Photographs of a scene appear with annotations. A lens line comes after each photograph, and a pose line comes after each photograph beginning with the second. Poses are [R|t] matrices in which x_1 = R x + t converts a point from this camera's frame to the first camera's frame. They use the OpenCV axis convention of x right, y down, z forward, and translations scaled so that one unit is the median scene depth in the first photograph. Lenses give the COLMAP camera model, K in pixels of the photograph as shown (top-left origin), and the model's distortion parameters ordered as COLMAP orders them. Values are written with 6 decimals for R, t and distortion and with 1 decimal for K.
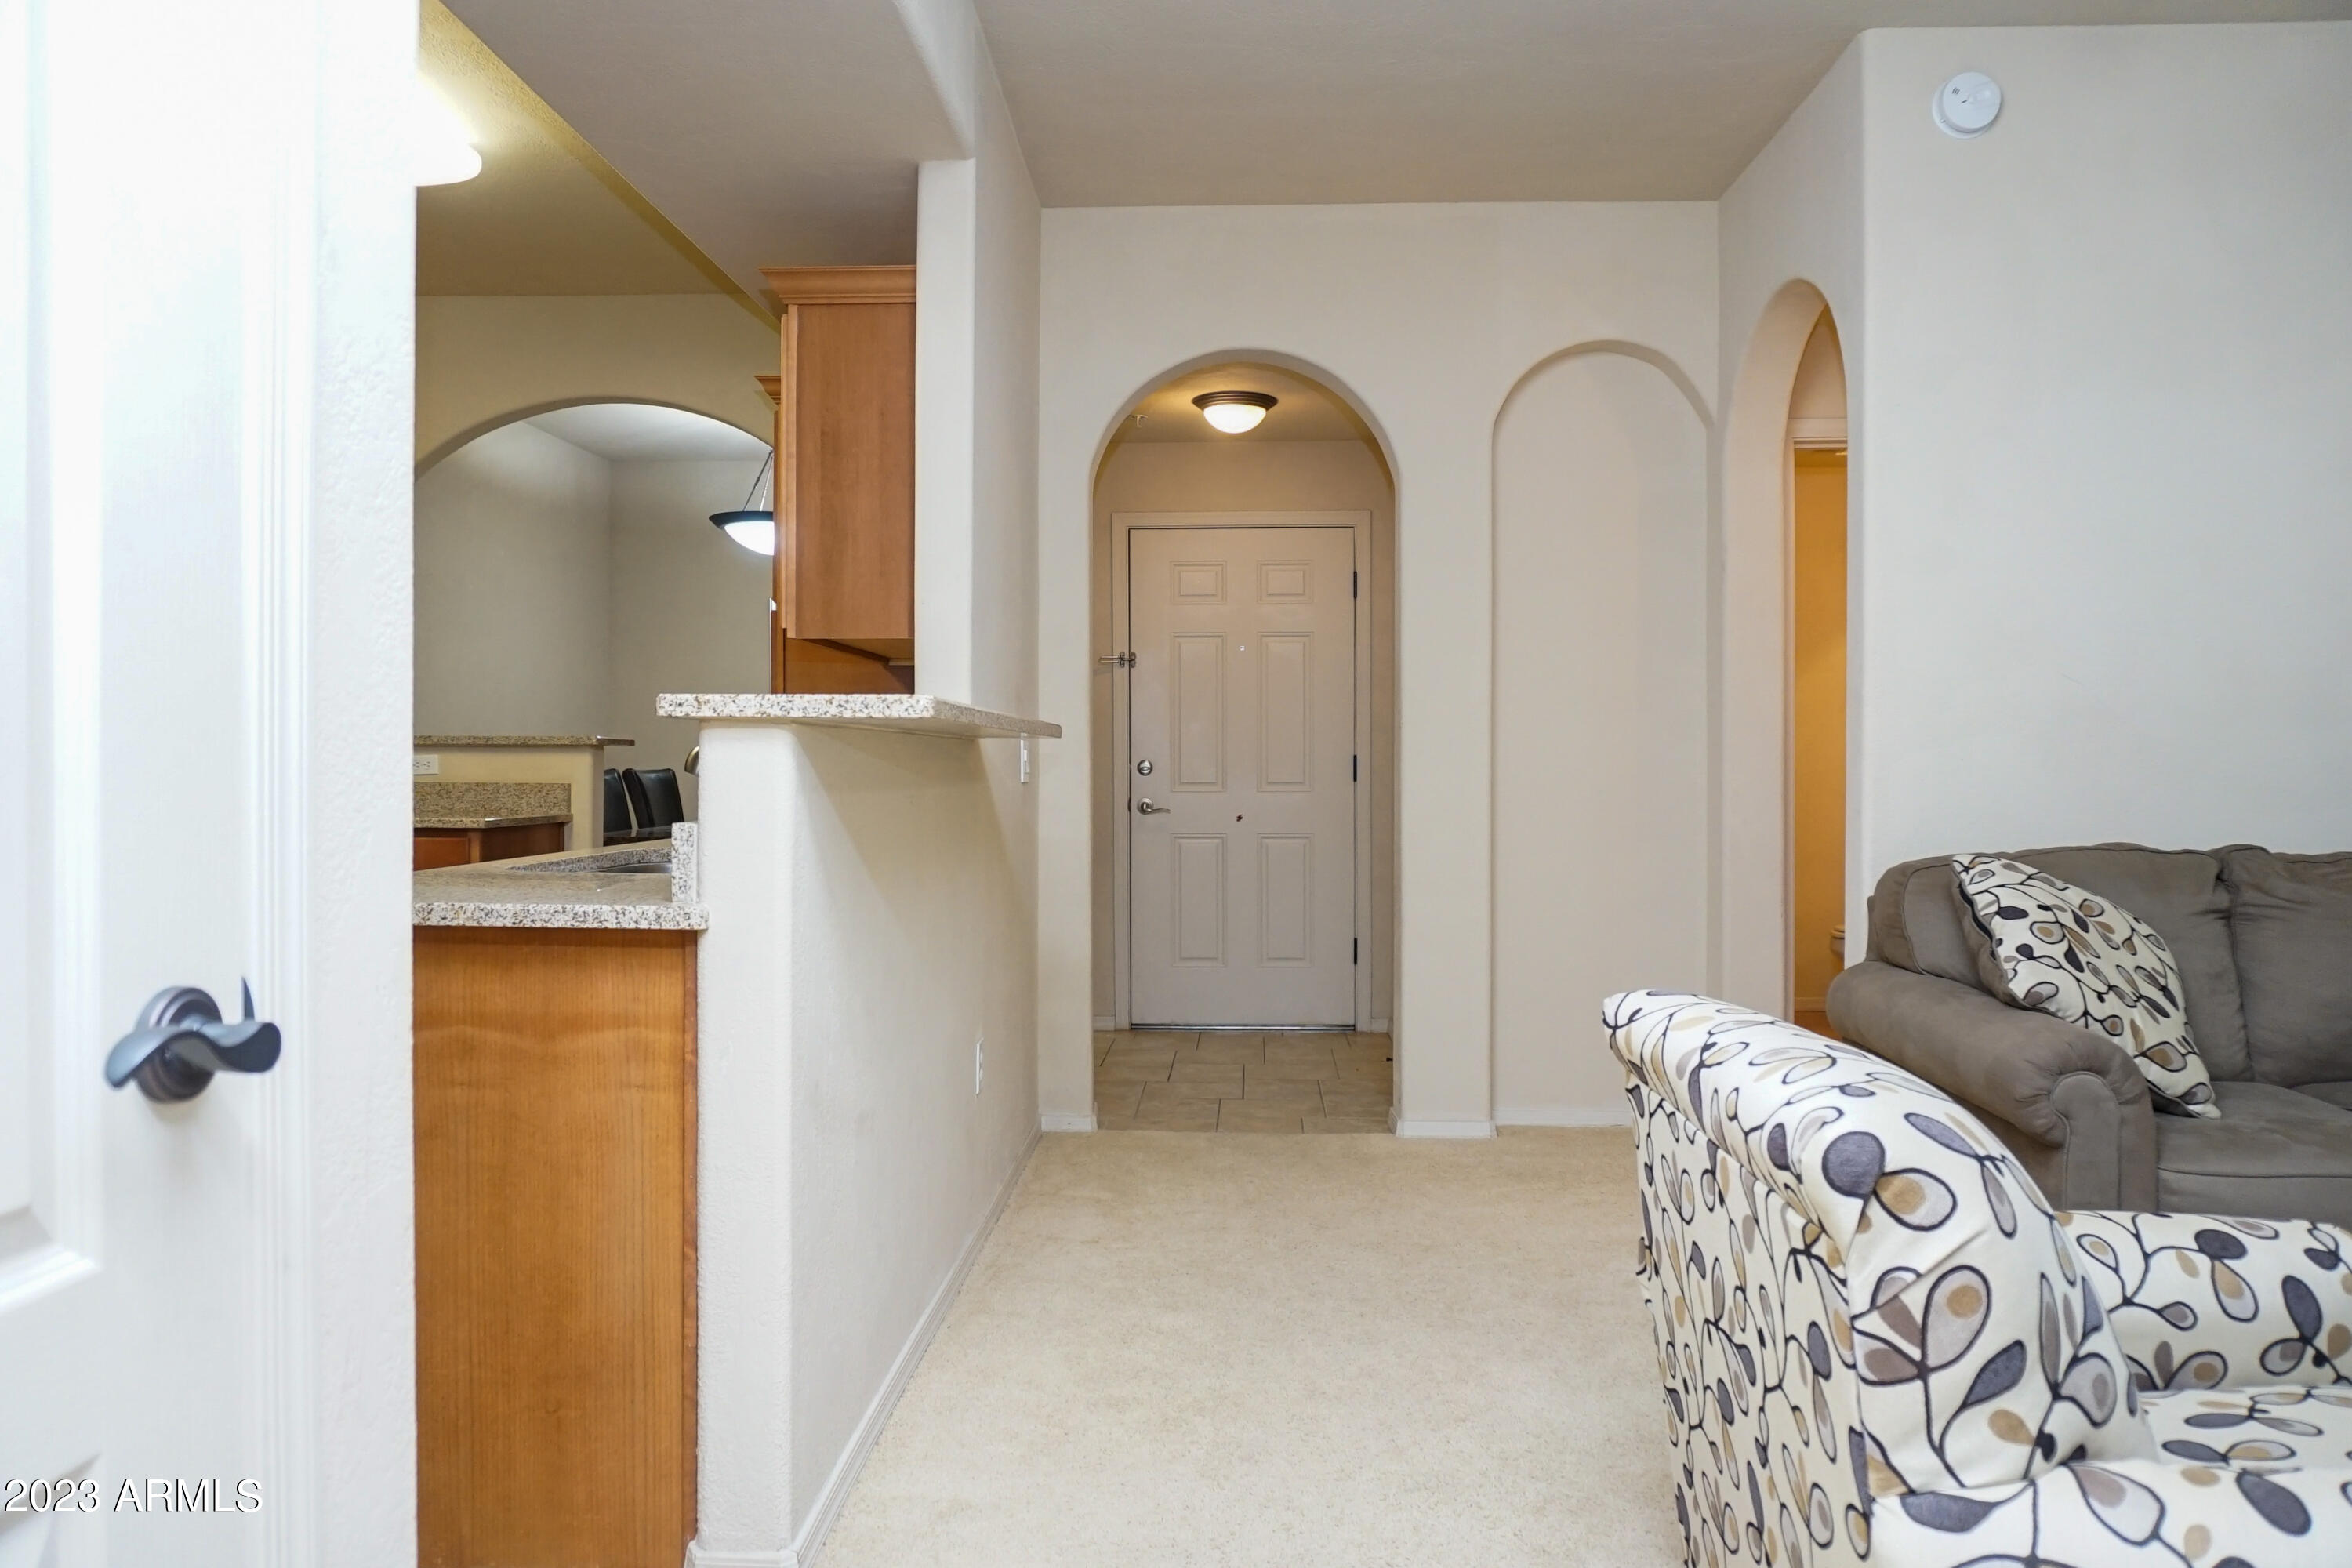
lens RADIAL K [[1654.1, 0, 1170.7], [0, 1654.1, 802.6], [0, 0, 1]] dist [-0.059278, 0.042253]
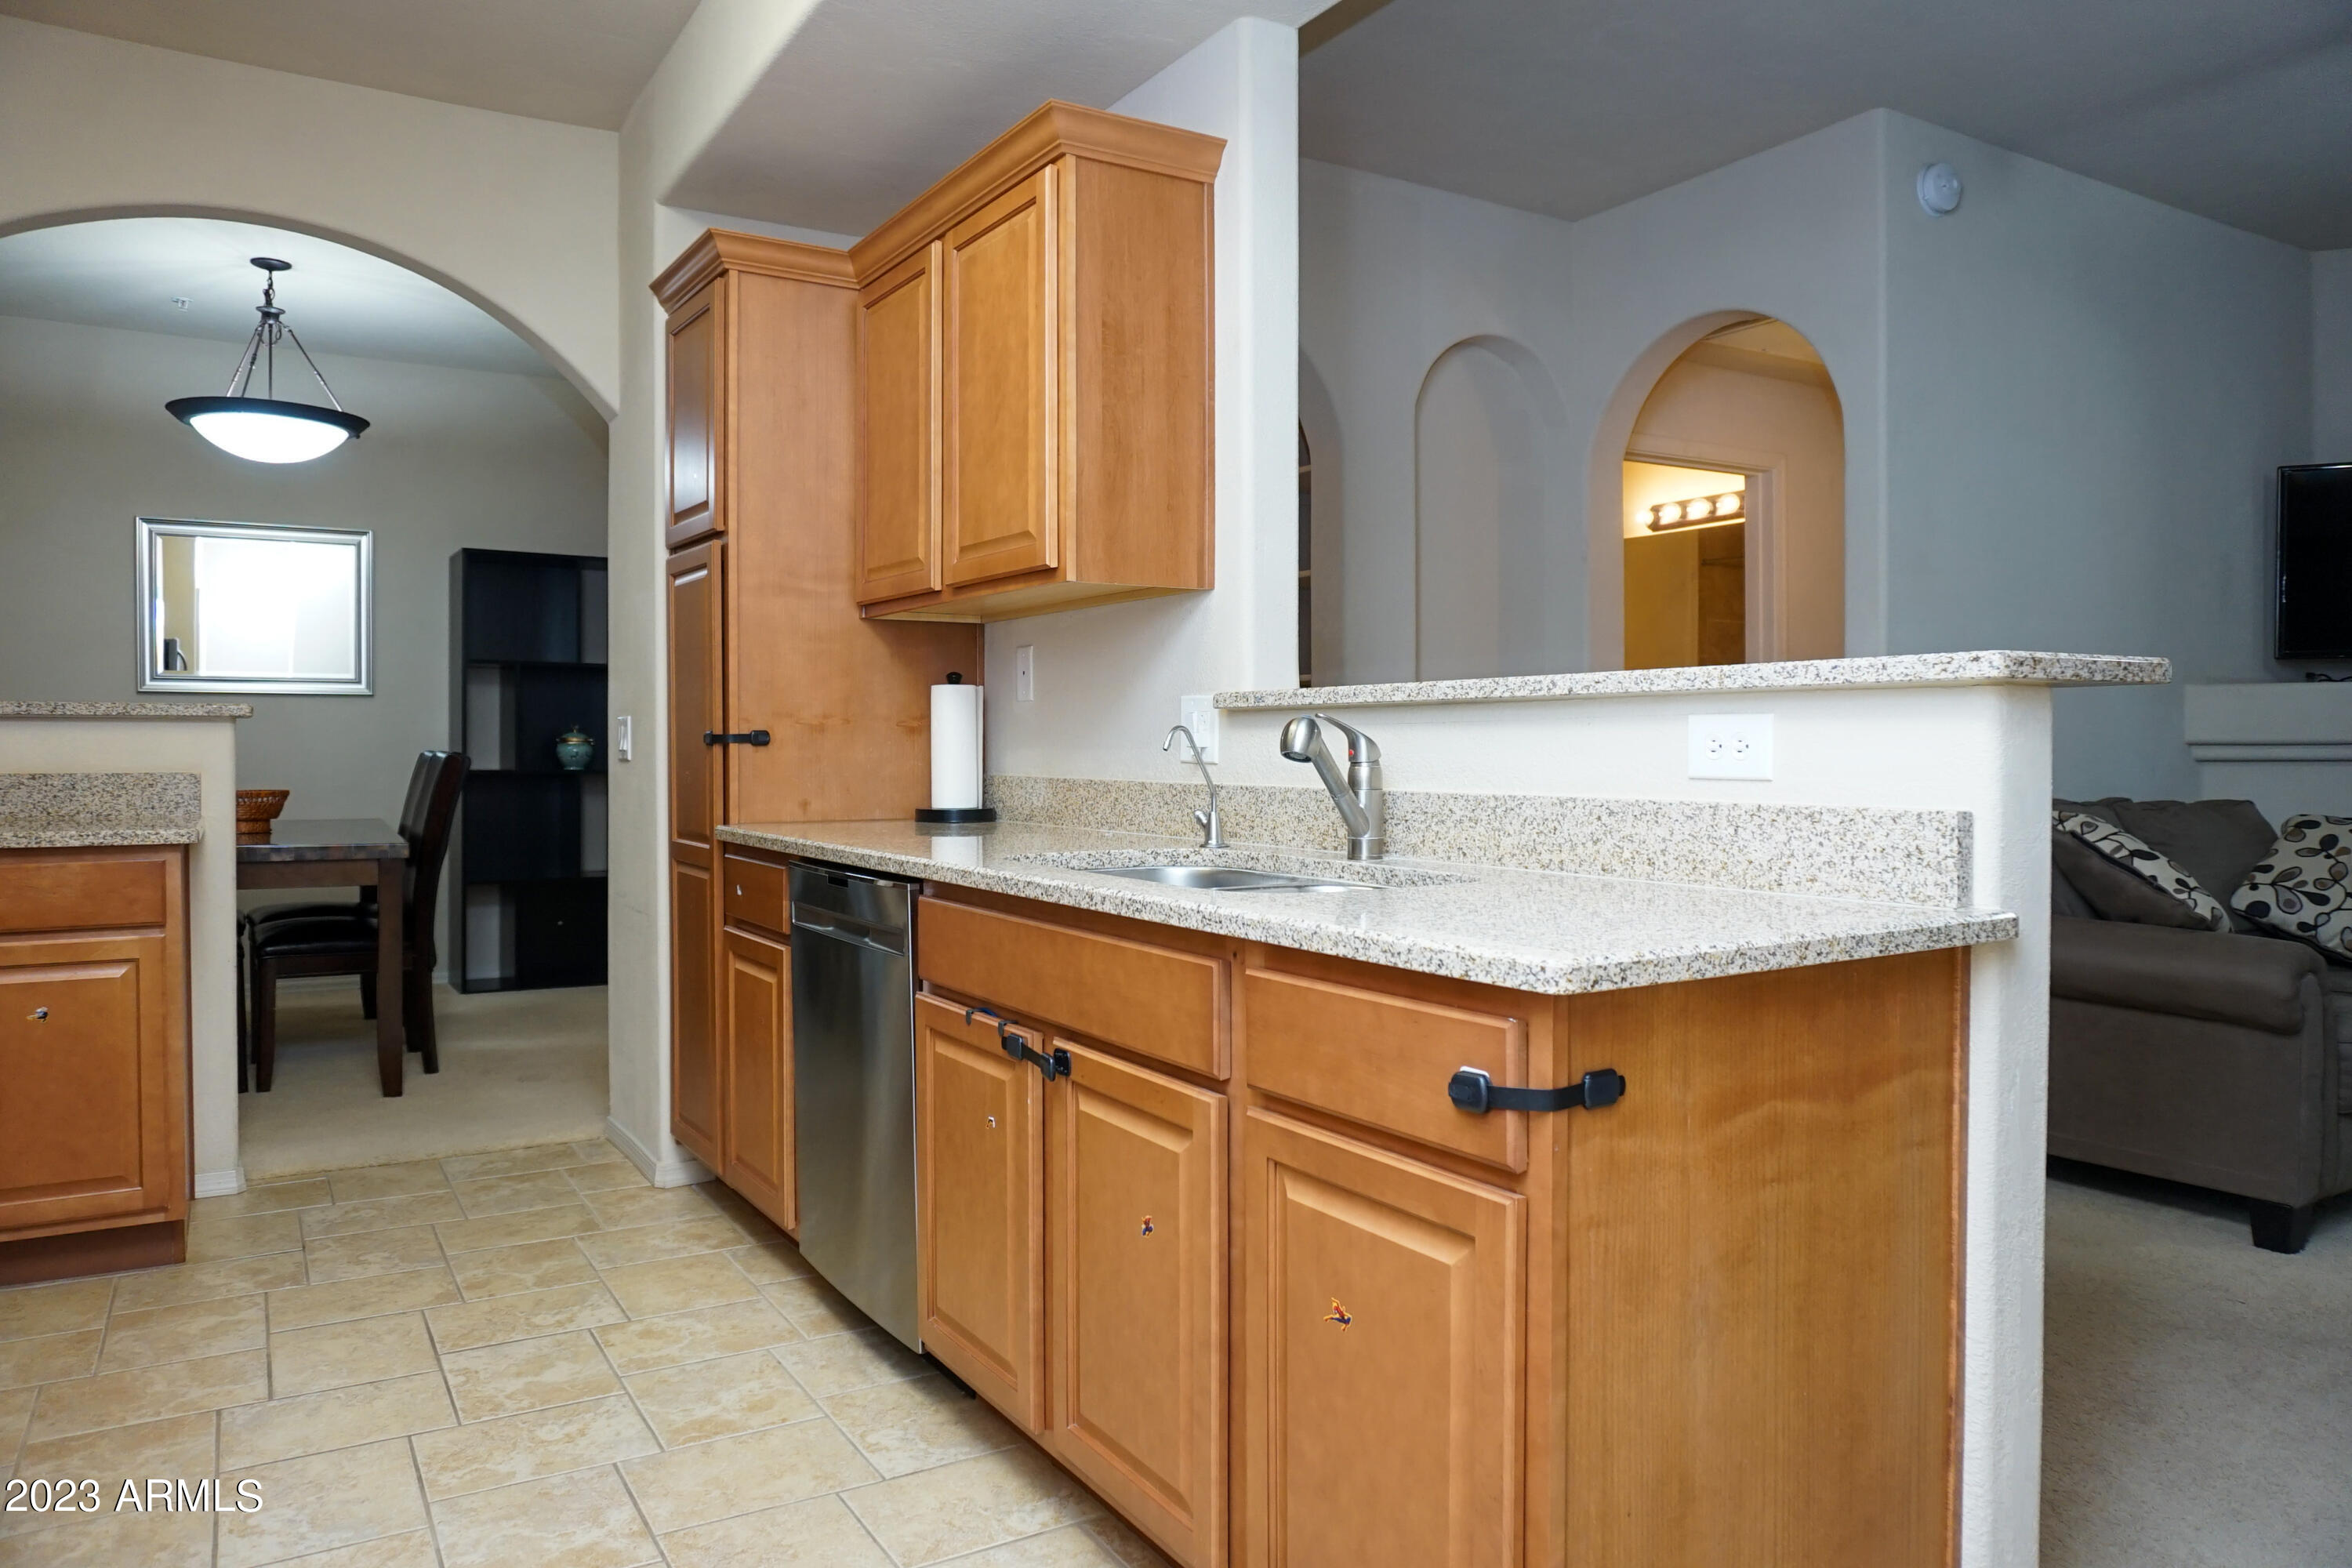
lens RADIAL K [[1607.3, 0, 1176.0], [0, 1607.3, 784.0], [0, 0, 1]] dist [-0.045287, 0.004038]
pose [[0.812643, -0.019484, 0.582436, -0.638268], [0.017796, 0.999805, 0.008615, -0.008636], [-0.582490, 0.003364, 0.812831, 0.351741]]
